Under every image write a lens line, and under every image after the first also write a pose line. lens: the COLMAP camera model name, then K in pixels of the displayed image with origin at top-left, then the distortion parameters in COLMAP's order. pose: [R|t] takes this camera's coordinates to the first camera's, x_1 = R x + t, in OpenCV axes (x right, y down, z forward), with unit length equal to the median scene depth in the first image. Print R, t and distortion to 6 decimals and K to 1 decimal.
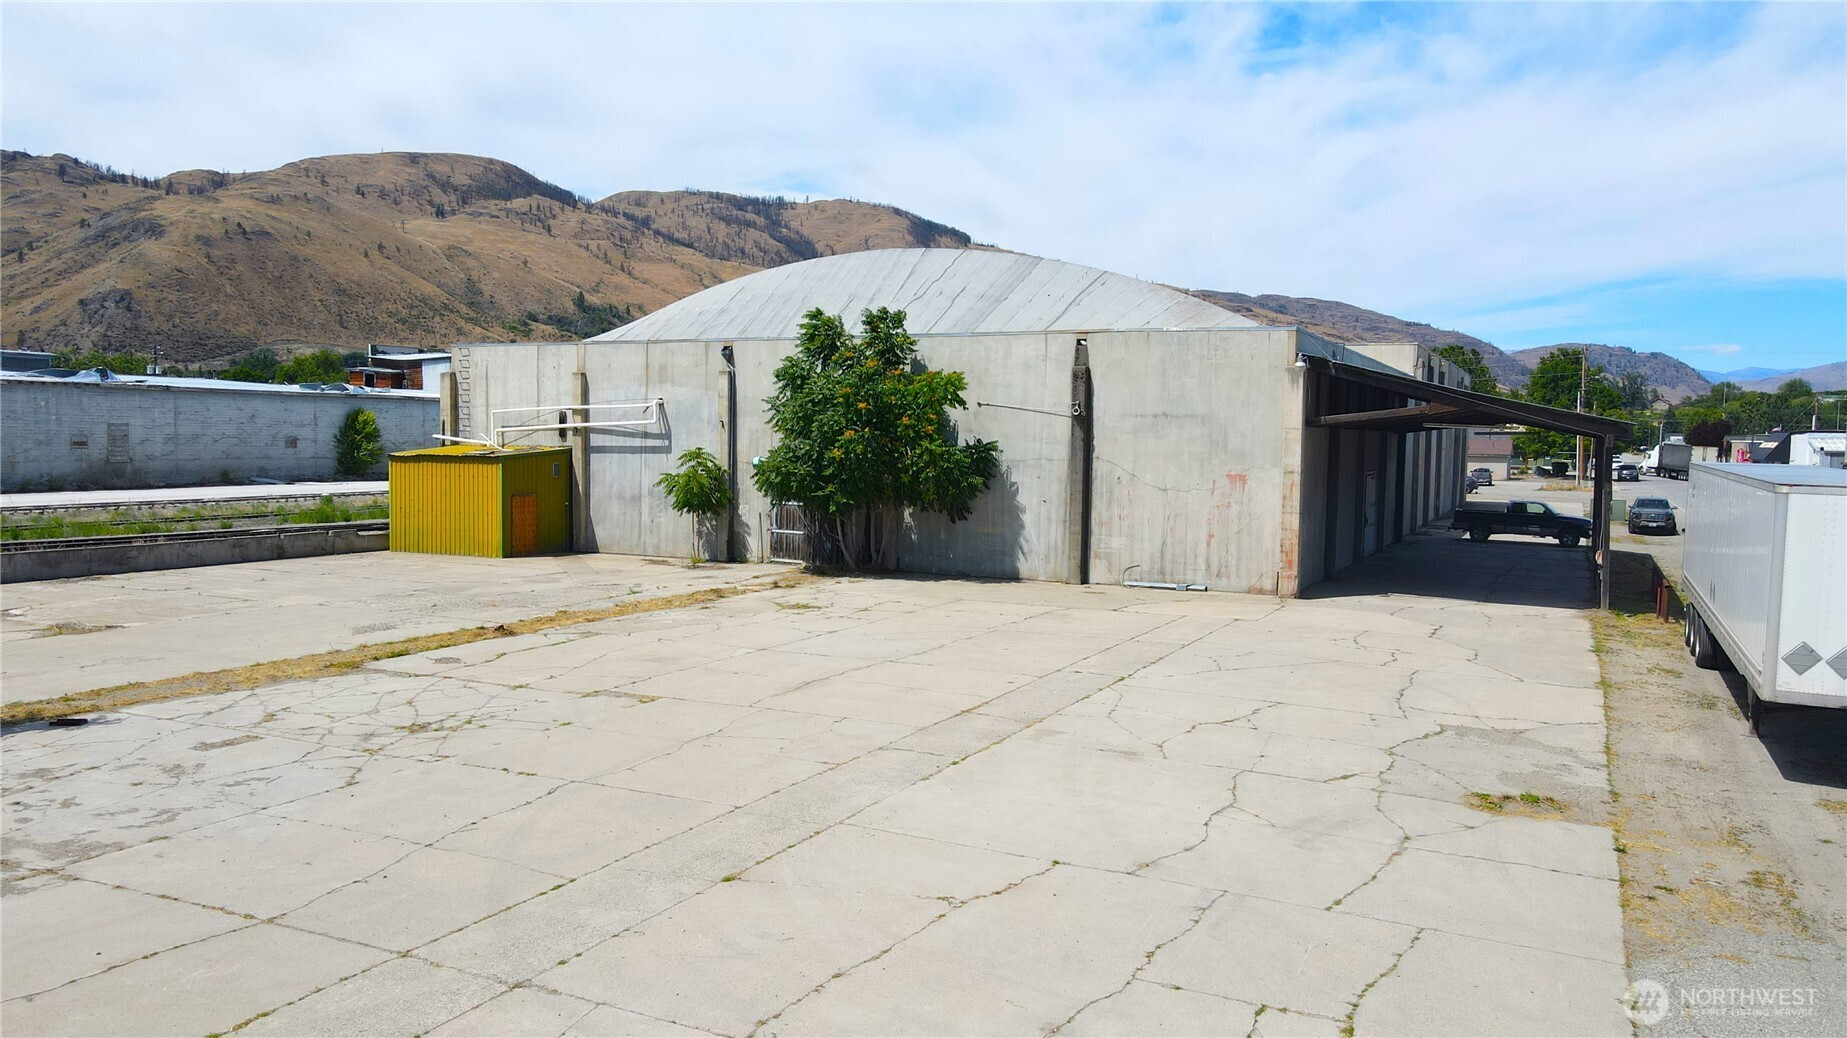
lens RADIAL K [[1364.4, 0, 917.8], [0, 1364.4, 512.2], [0, 0, 1]] dist [-0.007154, 0.041423]
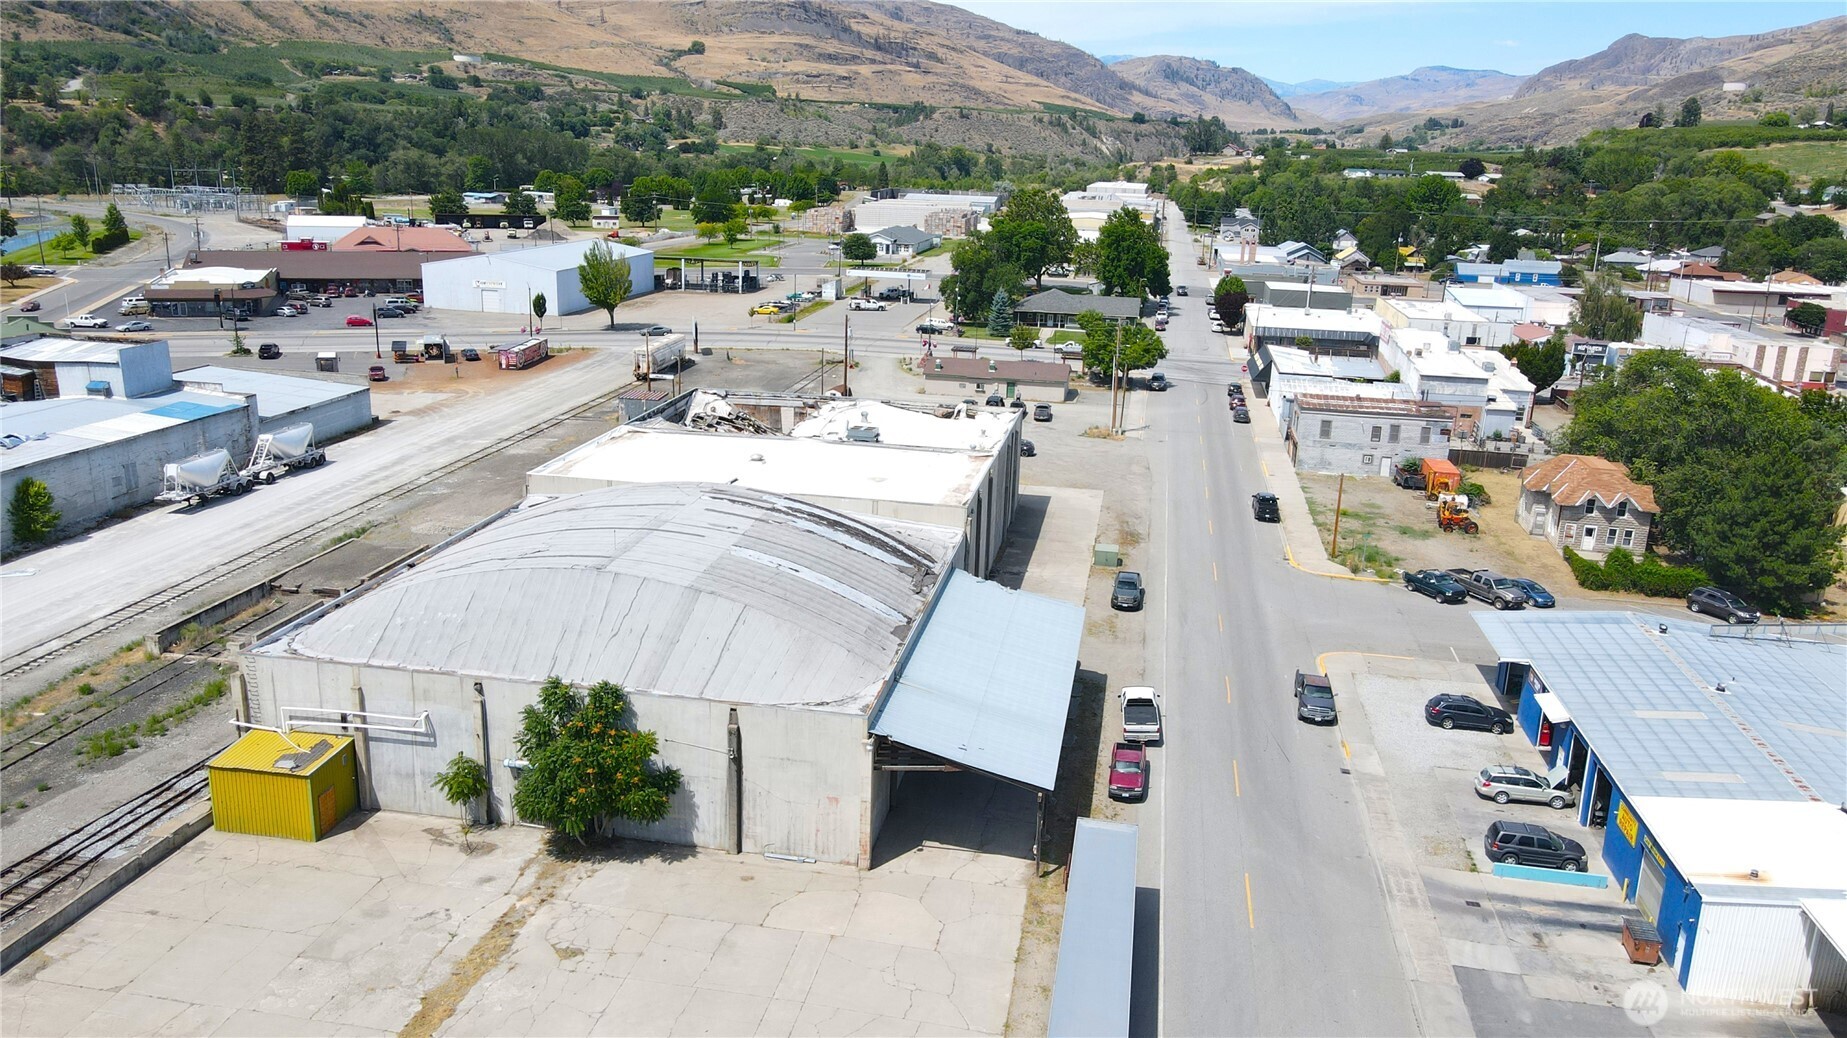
lens RADIAL K [[1367.8, 0, 921.8], [0, 1367.8, 496.4], [0, 0, 1]] dist [0.011215, 0.013270]
pose [[0.961908, -0.055738, 0.267631, -0.067253], [-0.000150, 0.978886, 0.204405, -0.598627], [-0.273374, -0.196659, 0.941590, -0.413057]]
